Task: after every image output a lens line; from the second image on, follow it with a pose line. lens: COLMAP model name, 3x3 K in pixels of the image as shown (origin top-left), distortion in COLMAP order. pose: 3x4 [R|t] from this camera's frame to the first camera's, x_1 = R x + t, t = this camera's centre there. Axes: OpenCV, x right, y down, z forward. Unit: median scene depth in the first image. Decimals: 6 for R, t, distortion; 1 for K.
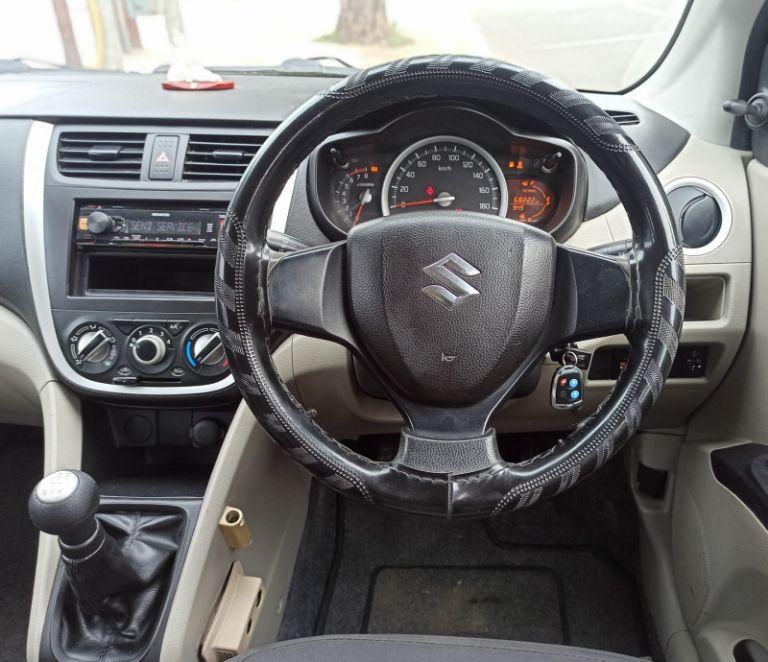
lens RADIAL K [[759.7, 0, 385.4], [0, 759.7, 326.5], [0, 0, 1]] dist [0.039670, 0.000000]
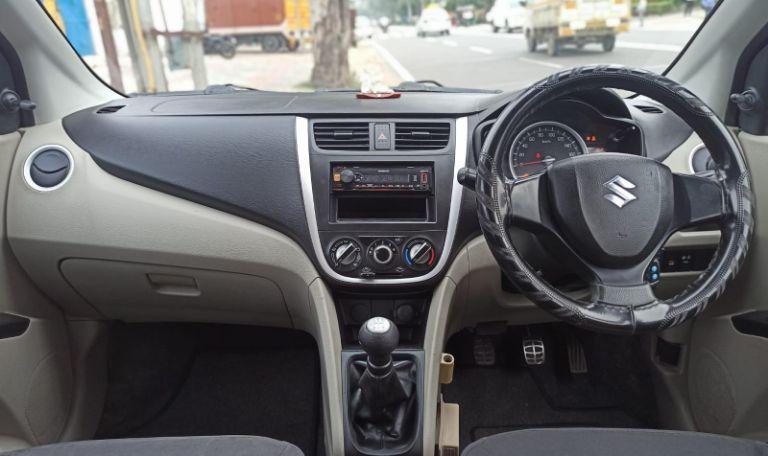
lens RADIAL K [[578.6, 0, 378.4], [0, 578.6, 221.6], [0, 0, 1]] dist [0.034404, -0.021111]
pose [[0.999067, -0.024266, 0.035716, -0.352255], [0.028530, 0.991848, -0.124190, 0.107825], [-0.032411, 0.125093, 0.991615, -0.182650]]
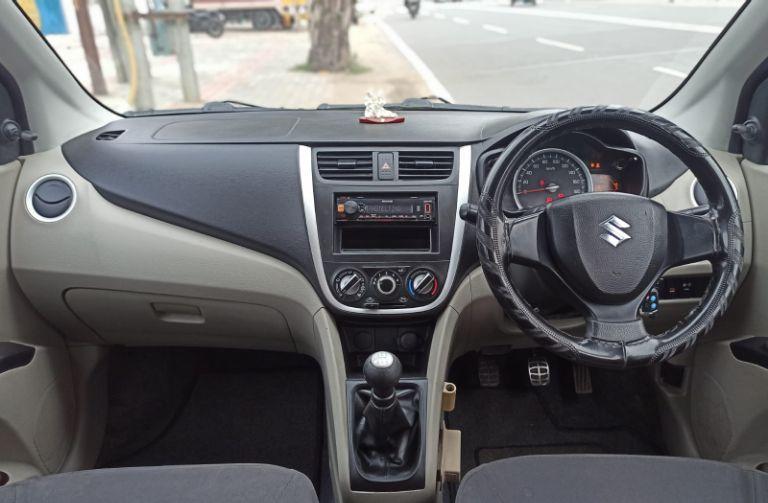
lens RADIAL K [[623.5, 0, 388.8], [0, 623.5, 249.5], [0, 0, 1]] dist [0.042623, -0.030205]
pose [[0.998620, -0.027407, 0.044790, -0.353763], [0.030853, 0.996463, -0.078160, 0.056143], [-0.042489, 0.079434, 0.995934, -0.292709]]
